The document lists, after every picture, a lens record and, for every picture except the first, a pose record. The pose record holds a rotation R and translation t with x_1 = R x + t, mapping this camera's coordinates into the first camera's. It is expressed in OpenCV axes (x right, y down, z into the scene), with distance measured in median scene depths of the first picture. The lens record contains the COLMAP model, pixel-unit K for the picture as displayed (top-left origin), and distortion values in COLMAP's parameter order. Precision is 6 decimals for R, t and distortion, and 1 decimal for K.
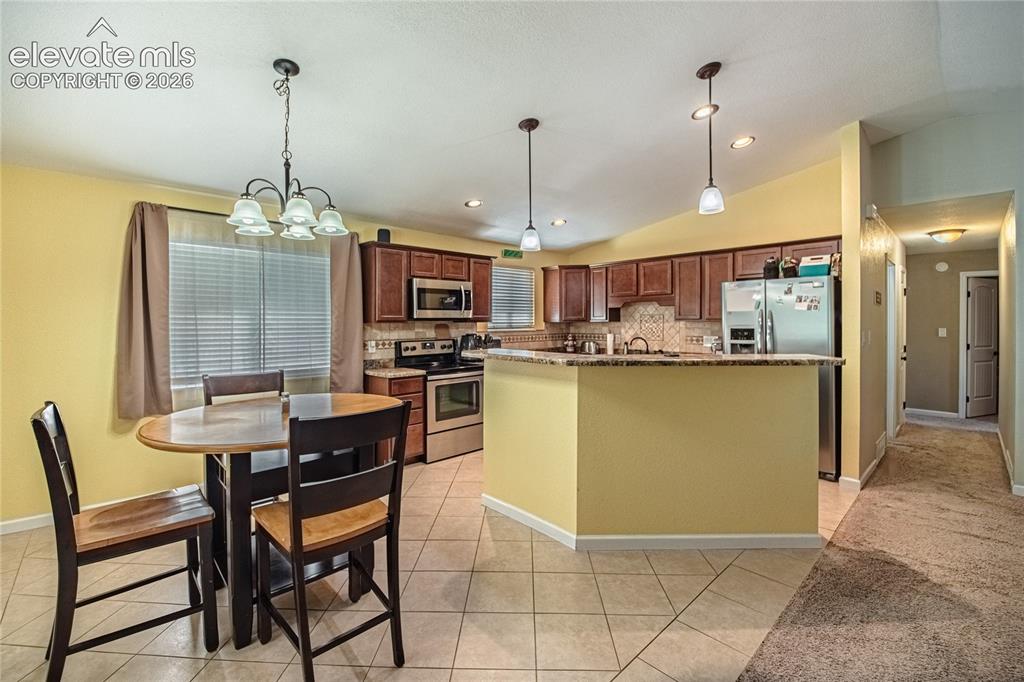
lens RADIAL K [[424.2, 0, 509.3], [0, 424.2, 324.5], [0, 0, 1]] dist [-0.031325, -0.001817]
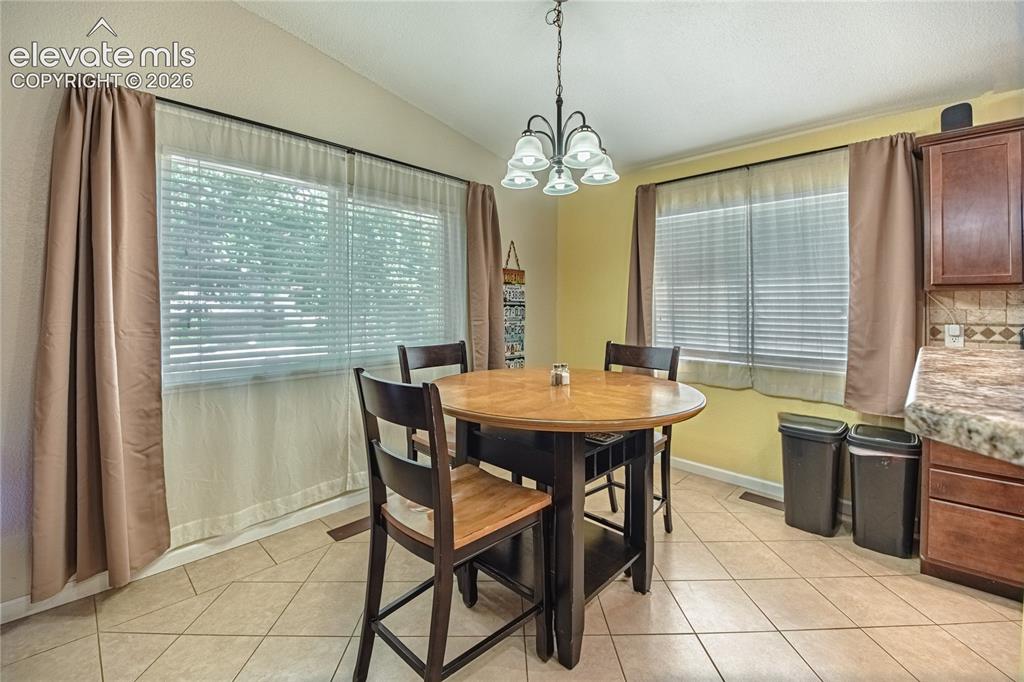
lens RADIAL K [[432.3, 0, 520.4], [0, 432.3, 307.9], [0, 0, 1]] dist [-0.002838, -0.000089]
pose [[0.070397, 0.008317, -0.997484, 0.171248], [-0.013083, 0.999887, 0.007414, 0.020056], [0.997433, 0.012528, 0.070498, 0.407304]]
